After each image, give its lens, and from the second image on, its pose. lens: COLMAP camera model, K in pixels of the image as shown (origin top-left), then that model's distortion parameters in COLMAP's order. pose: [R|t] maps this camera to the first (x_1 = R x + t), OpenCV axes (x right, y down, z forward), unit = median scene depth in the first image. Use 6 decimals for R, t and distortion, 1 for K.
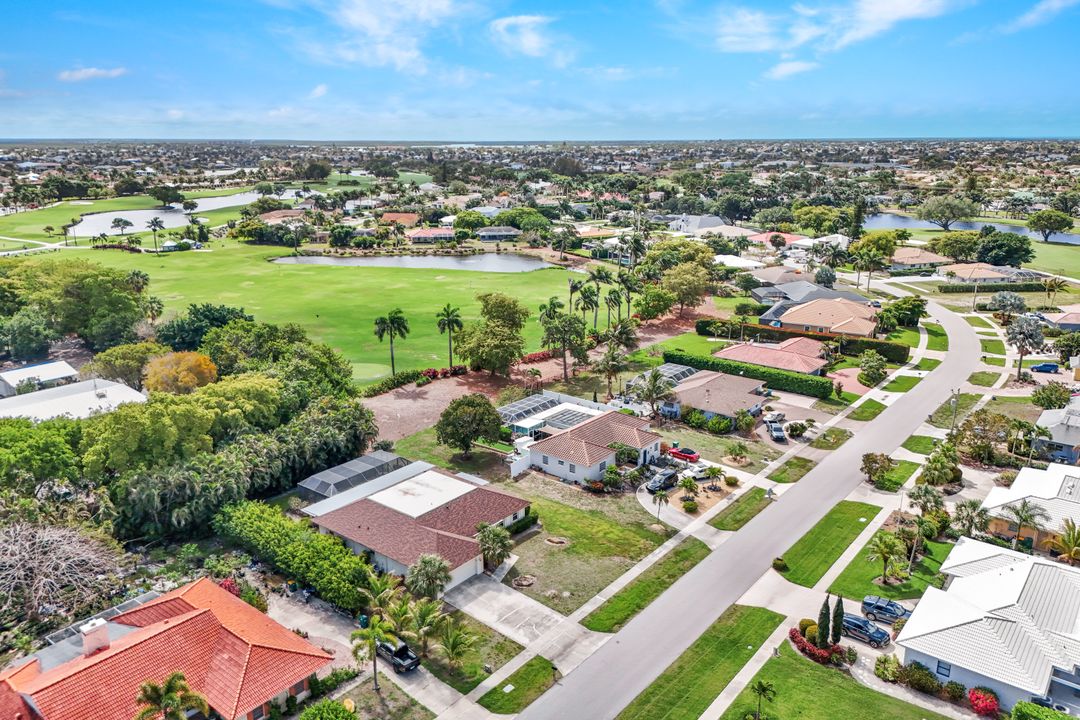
lens RADIAL K [[789.3, 0, 540.0], [0, 789.3, 360.0], [0, 0, 1]] dist [0.107607, -0.111504]
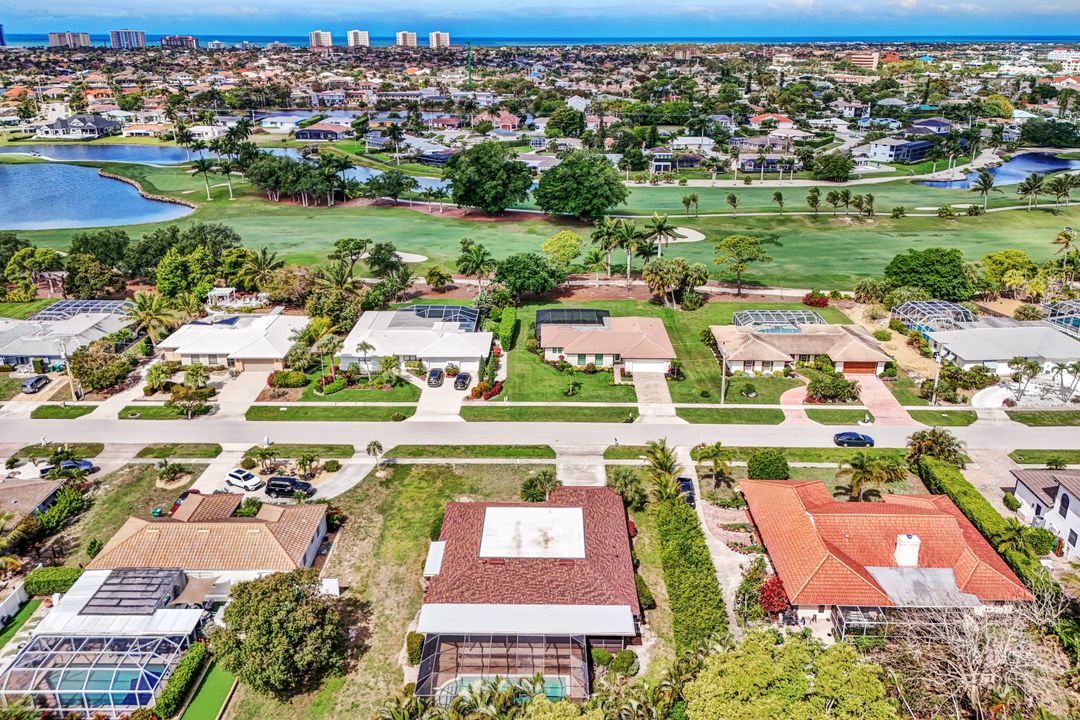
lens RADIAL K [[774.2, 0, 540.0], [0, 774.2, 360.0], [0, 0, 1]] dist [0.076602, -0.094506]
pose [[-0.627916, -0.300085, 0.718102, -0.499379], [0.211065, 0.822441, 0.528245, -0.301186], [-0.749115, 0.483260, -0.453086, 0.944067]]
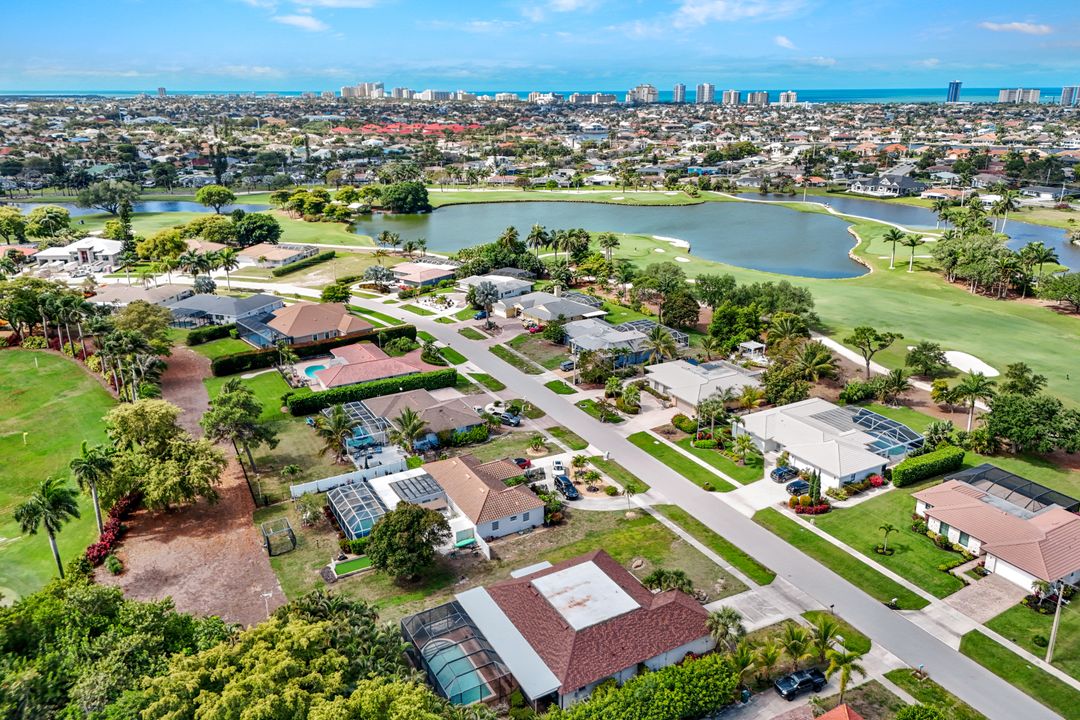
lens RADIAL K [[789.3, 0, 540.0], [0, 789.3, 360.0], [0, 0, 1]] dist [0.107607, -0.111504]
pose [[0.374897, -0.299234, 0.877446, -0.658602], [0.259219, 0.942559, 0.210686, -0.217971], [-0.890089, 0.148465, 0.430930, 0.447051]]
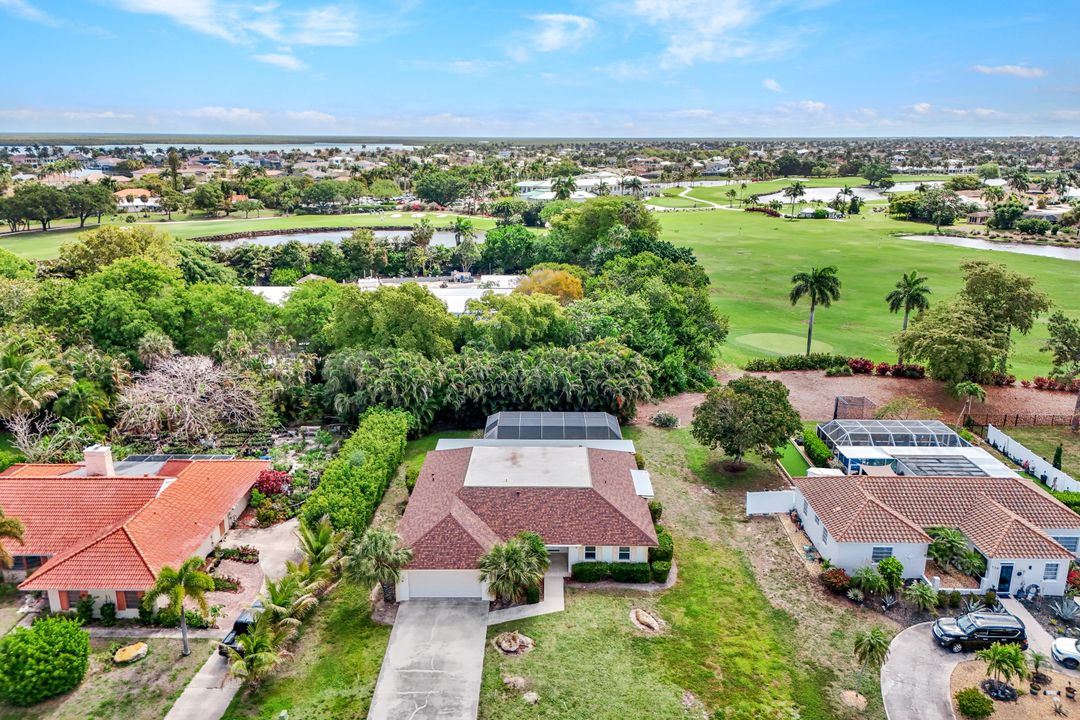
lens RADIAL K [[789.3, 0, 540.0], [0, 789.3, 360.0], [0, 0, 1]] dist [0.107607, -0.111504]
pose [[0.629013, 0.220459, -0.745480, 0.258882], [-0.217354, 0.970576, 0.103630, 0.001435], [0.746392, 0.096848, 0.658422, 0.387073]]
